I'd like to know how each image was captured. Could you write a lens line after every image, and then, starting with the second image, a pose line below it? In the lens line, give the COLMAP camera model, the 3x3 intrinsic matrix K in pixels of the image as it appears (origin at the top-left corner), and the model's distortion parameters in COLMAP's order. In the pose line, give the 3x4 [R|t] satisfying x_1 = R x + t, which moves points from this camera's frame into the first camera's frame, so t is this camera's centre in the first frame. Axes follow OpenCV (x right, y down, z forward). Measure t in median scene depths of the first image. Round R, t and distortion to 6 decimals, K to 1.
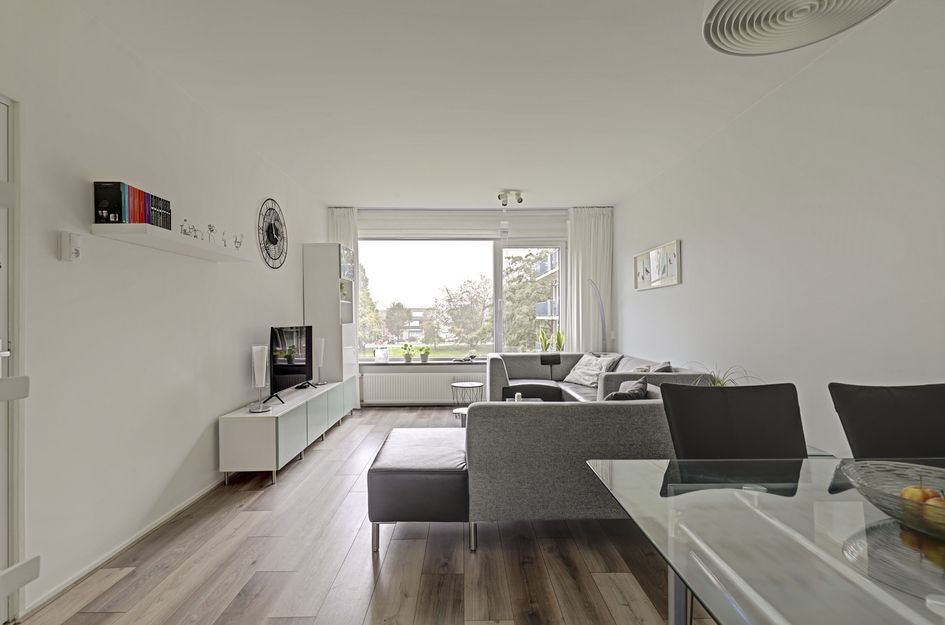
lens RADIAL K [[454.4, 0, 472.9], [0, 454.4, 321.1], [0, 0, 1]] dist [-0.000940, -0.000130]
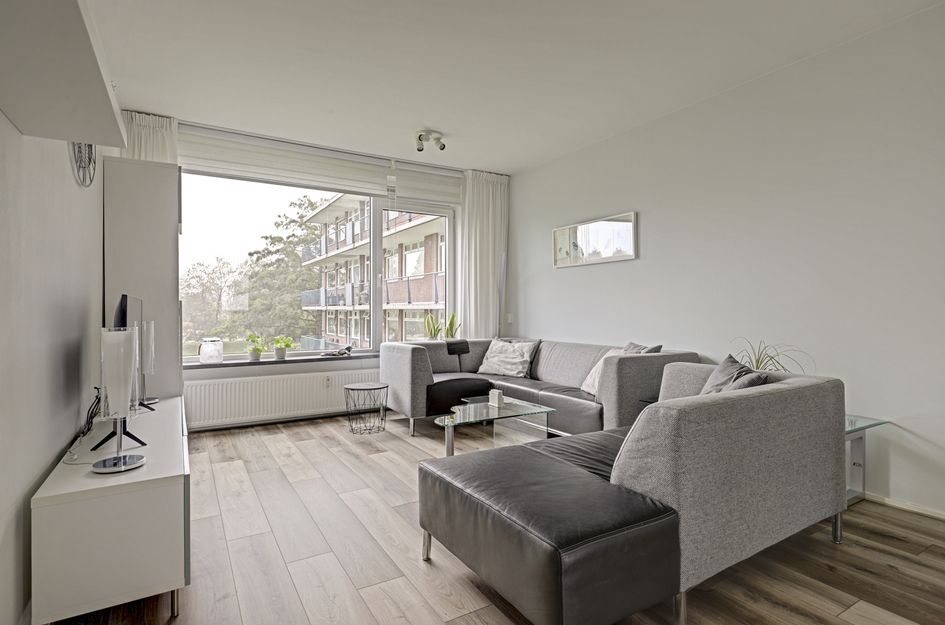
lens RADIAL K [[480.7, 0, 469.3], [0, 480.7, 306.7], [0, 0, 1]] dist [0.000097, 0.000250]
pose [[0.867884, 0.005939, 0.496731, -0.224103], [0.001306, 0.999898, -0.014237, 0.020458], [-0.496765, 0.013004, 0.867788, 0.211163]]
